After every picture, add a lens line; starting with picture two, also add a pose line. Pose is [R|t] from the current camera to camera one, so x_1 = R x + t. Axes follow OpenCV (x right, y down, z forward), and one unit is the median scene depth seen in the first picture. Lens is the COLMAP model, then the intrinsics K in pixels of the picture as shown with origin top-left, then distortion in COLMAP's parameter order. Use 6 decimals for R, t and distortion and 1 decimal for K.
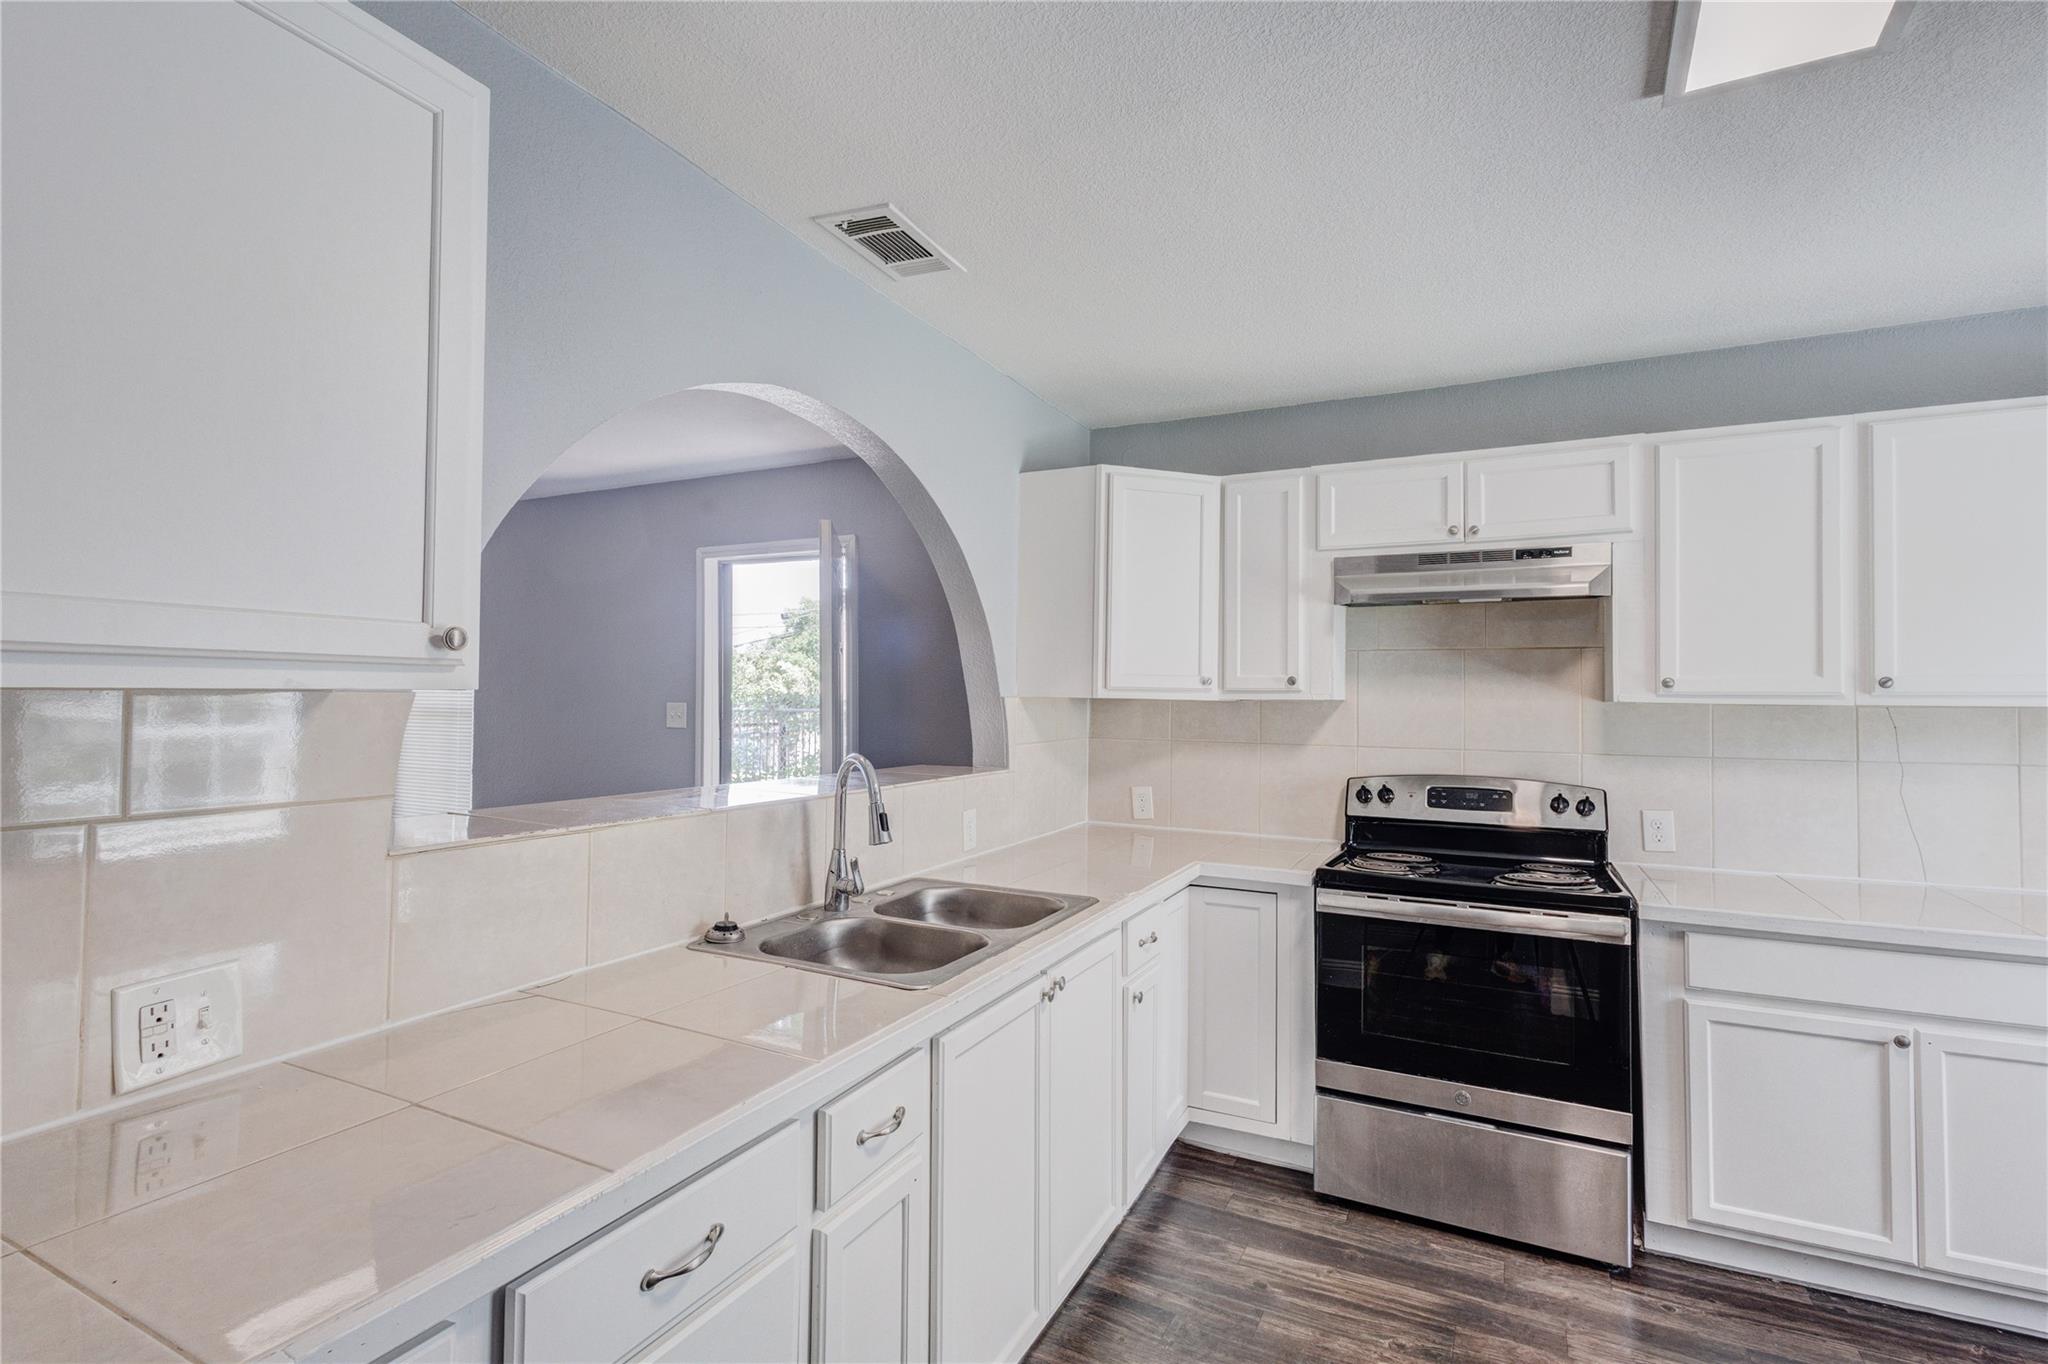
lens RADIAL K [[945.9, 0, 1024.0], [0, 945.9, 682.0], [0, 0, 1]] dist [-0.000185, -0.000014]
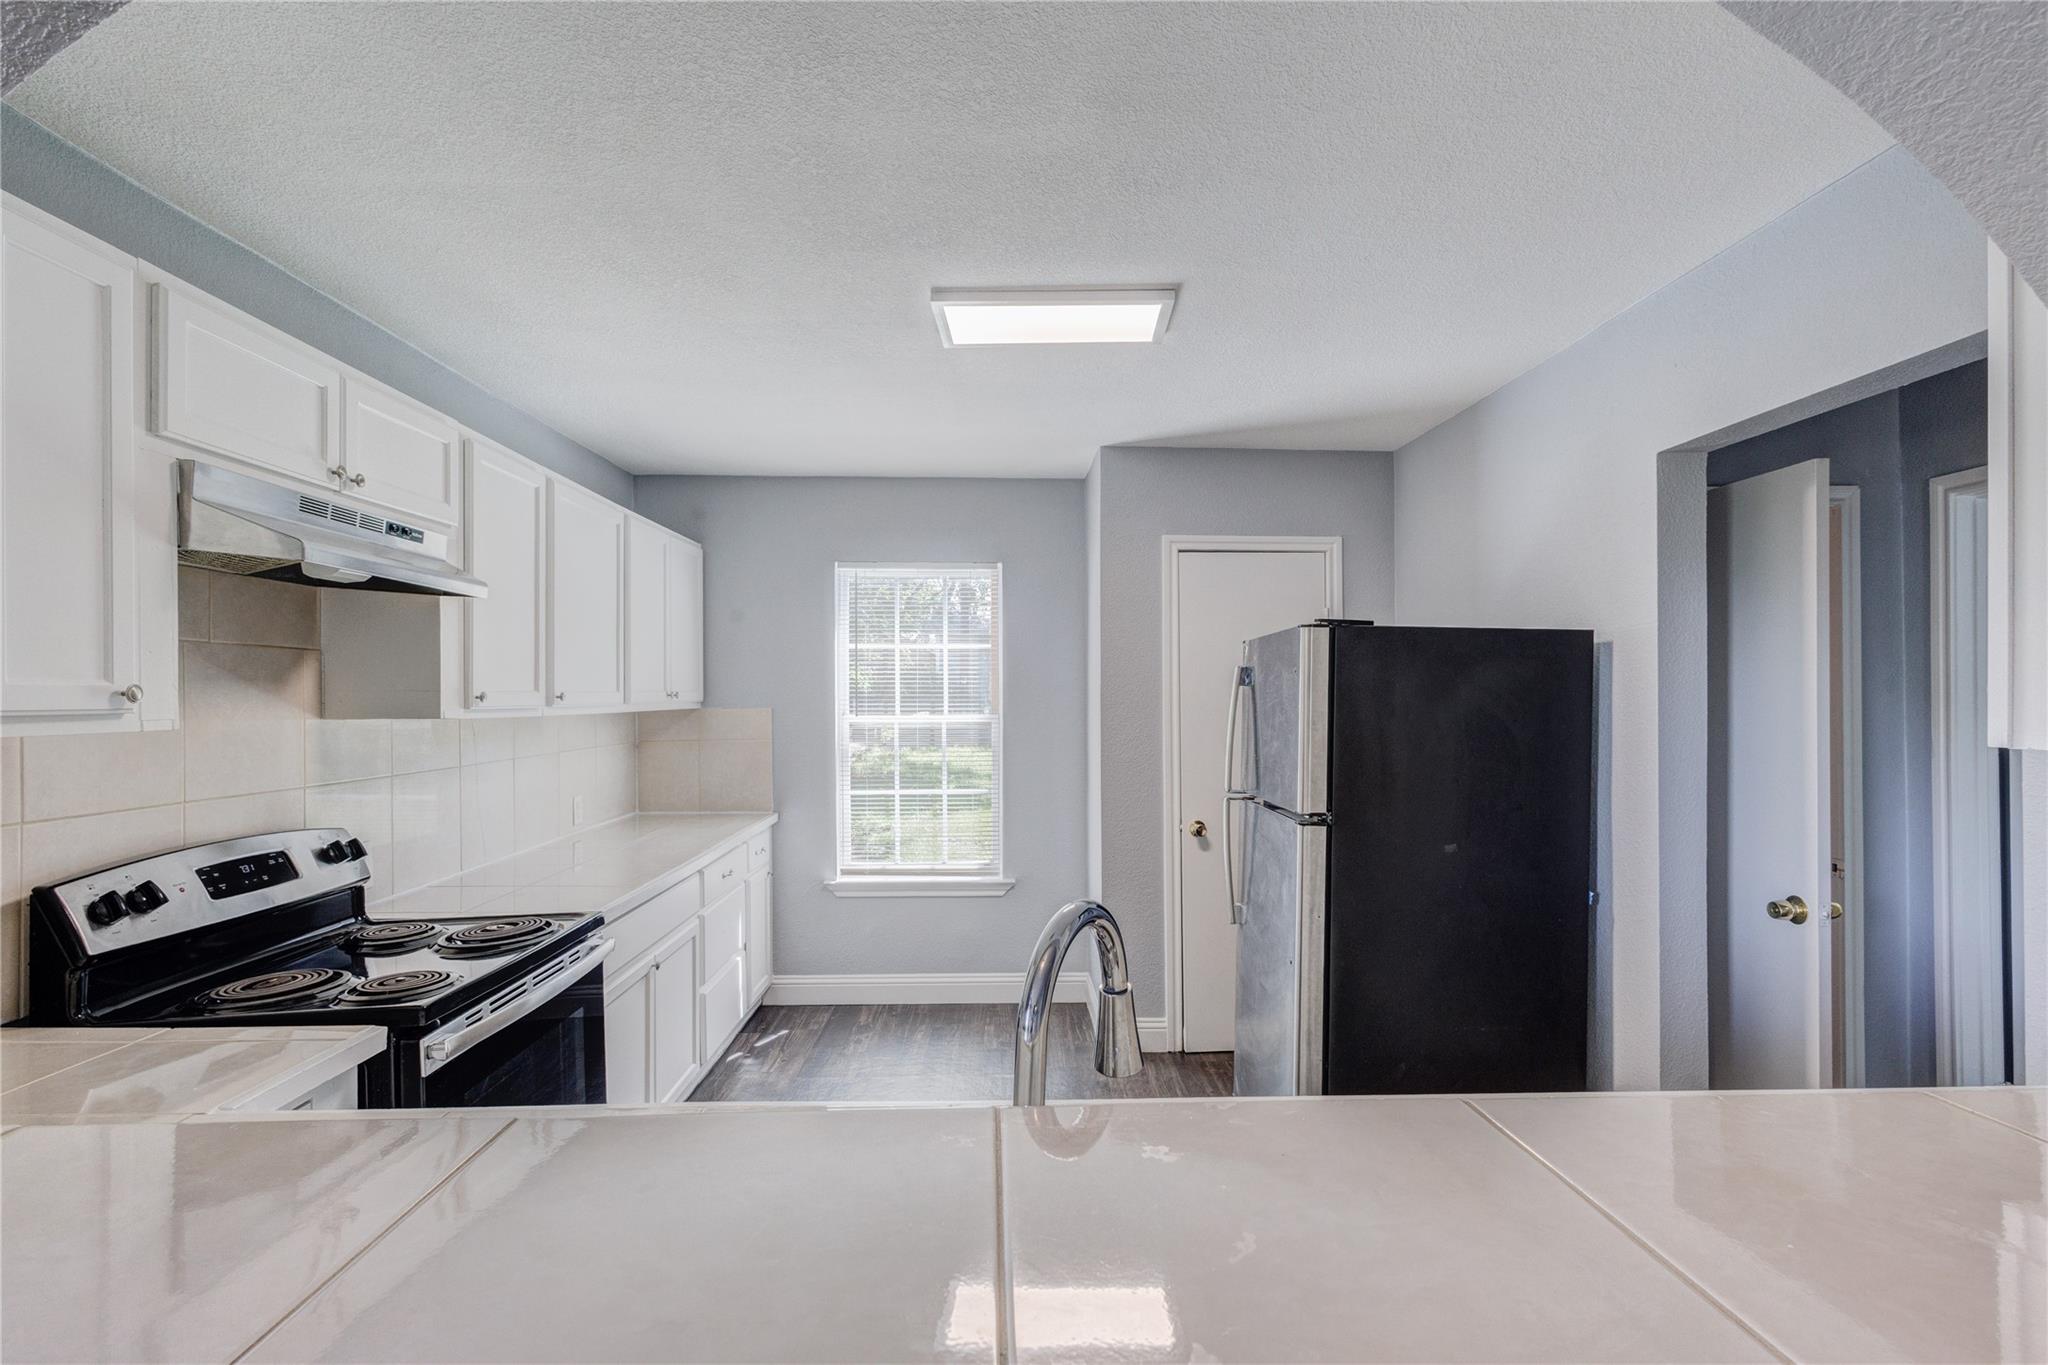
lens RADIAL K [[1019.5, 0, 1024.0], [0, 1019.5, 682.5], [0, 0, 1]] dist [-0.000089, -0.000021]
pose [[-0.471119, 0.003487, 0.882063, -0.411558], [-0.027086, 0.999463, -0.018419, -0.010164], [-0.881654, -0.032569, -0.470771, 0.892173]]
